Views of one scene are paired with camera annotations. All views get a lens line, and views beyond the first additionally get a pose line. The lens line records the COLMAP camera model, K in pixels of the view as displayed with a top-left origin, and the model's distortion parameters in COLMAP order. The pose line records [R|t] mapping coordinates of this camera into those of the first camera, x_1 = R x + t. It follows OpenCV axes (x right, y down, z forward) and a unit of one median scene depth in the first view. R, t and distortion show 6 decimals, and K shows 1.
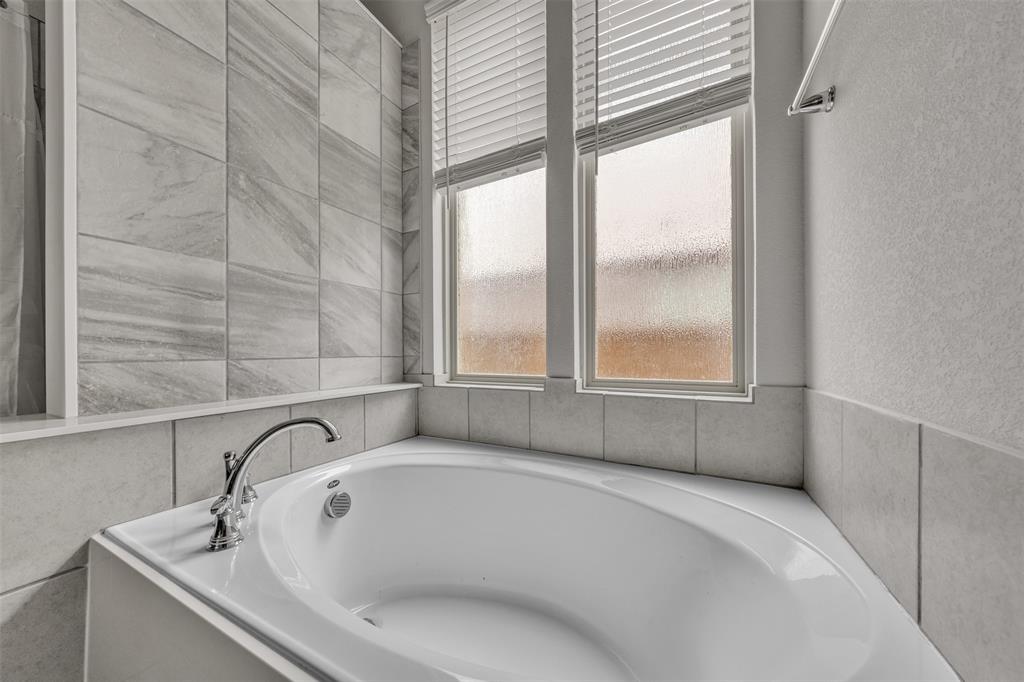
lens RADIAL K [[352.5, 0, 513.3], [0, 352.5, 342.4], [0, 0, 1]] dist [-0.000995, -0.000063]
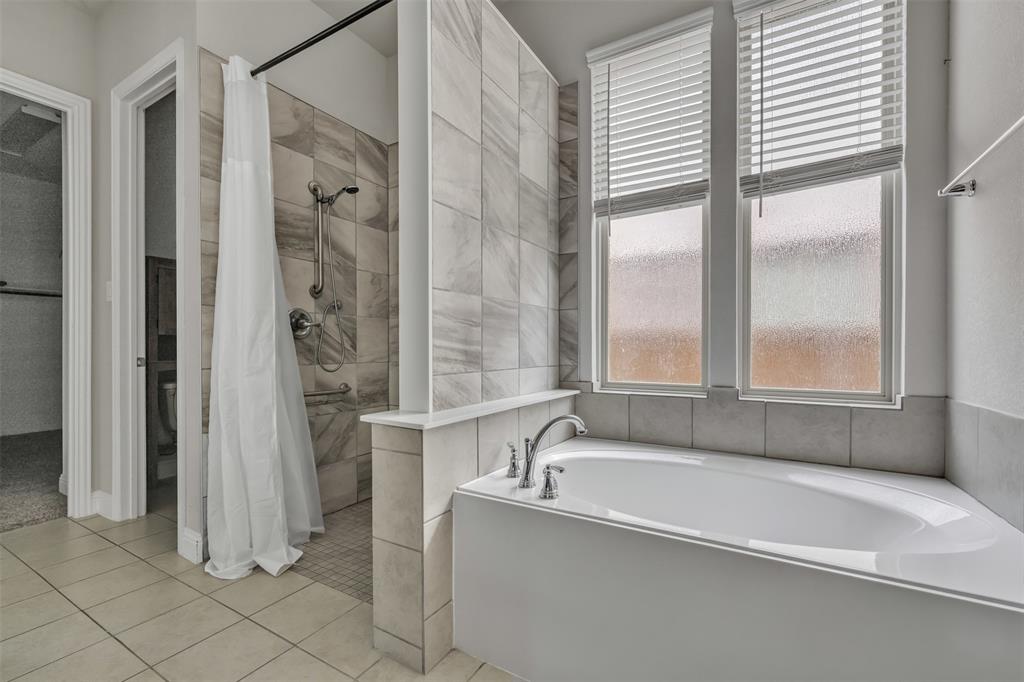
lens RADIAL K [[444.8, 0, 510.2], [0, 444.8, 338.8], [0, 0, 1]] dist [-0.000882, 0.000146]
pose [[0.998524, 0.004369, -0.054138, -0.494890], [-0.004031, 0.999972, 0.006352, -0.067278], [0.054164, -0.006125, 0.998513, -0.515861]]
